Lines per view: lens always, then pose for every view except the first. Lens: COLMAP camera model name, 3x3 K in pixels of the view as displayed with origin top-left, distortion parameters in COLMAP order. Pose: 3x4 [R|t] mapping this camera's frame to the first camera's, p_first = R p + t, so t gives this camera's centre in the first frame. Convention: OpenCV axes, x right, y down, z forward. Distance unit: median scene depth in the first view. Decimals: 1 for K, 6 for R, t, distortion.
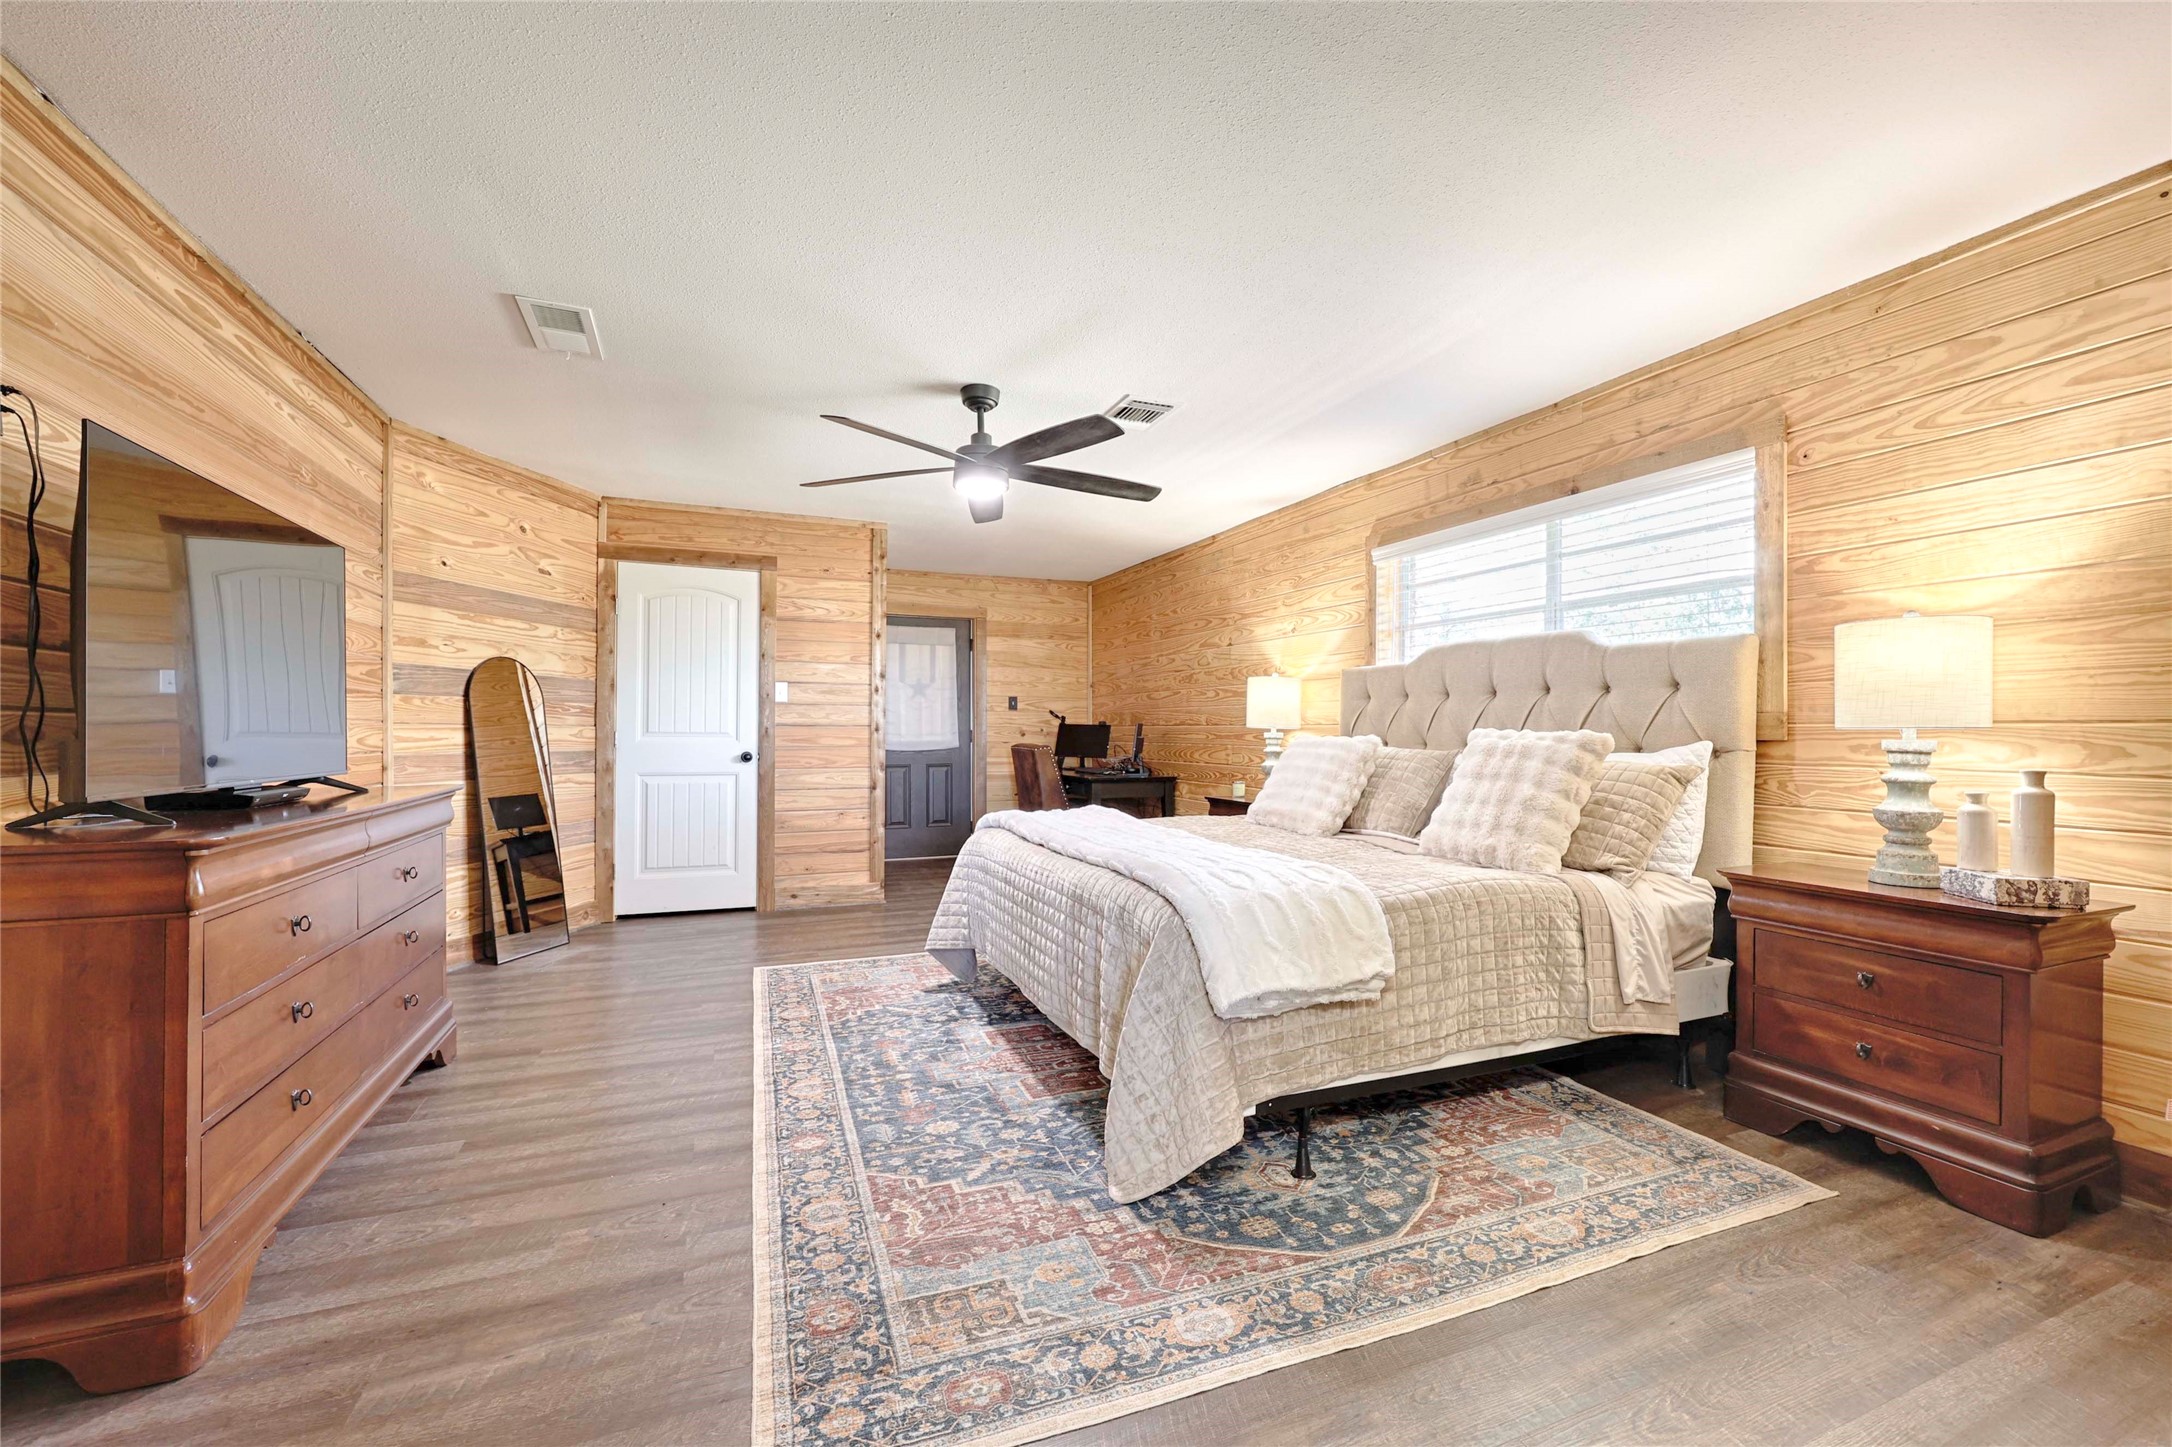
lens RADIAL K [[875.6, 0, 1086.0], [0, 875.6, 728.2], [0, 0, 1]] dist [-0.001237, 0.000966]
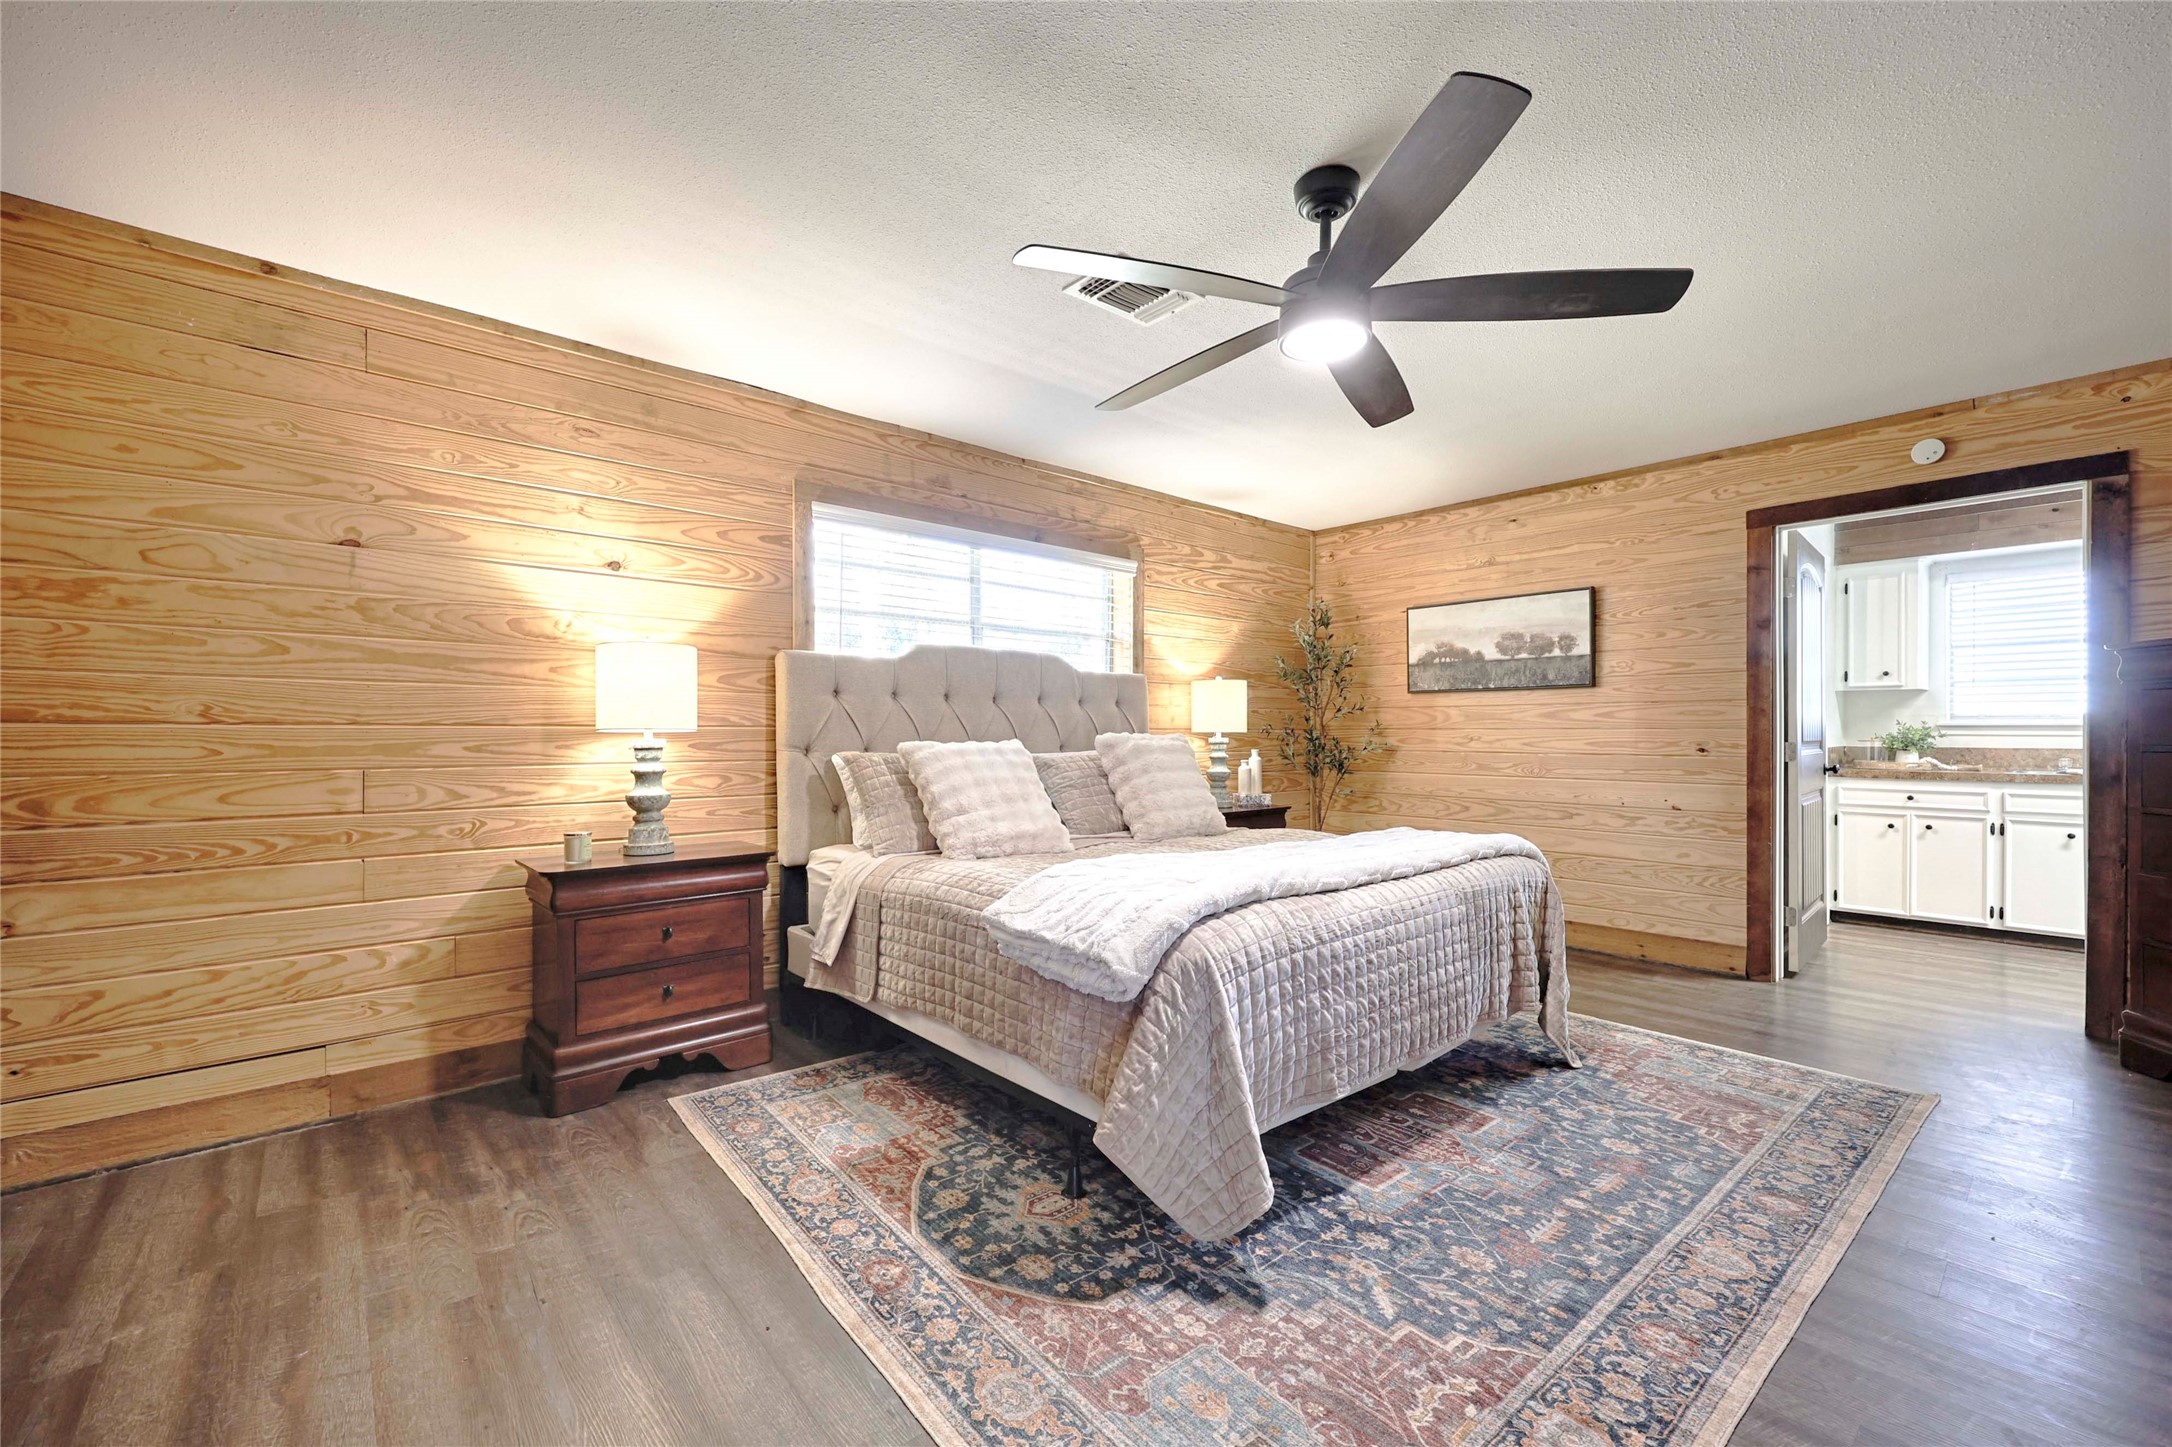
lens RADIAL K [[875.6, 0, 1082.2], [0, 875.6, 731.7], [0, 0, 1]] dist [-0.001237, 0.000966]
pose [[-0.312729, -0.004297, 0.949833, -0.751708], [-0.004065, 0.999987, 0.003186, -0.004654], [-0.949834, -0.002865, -0.312742, 1.566347]]
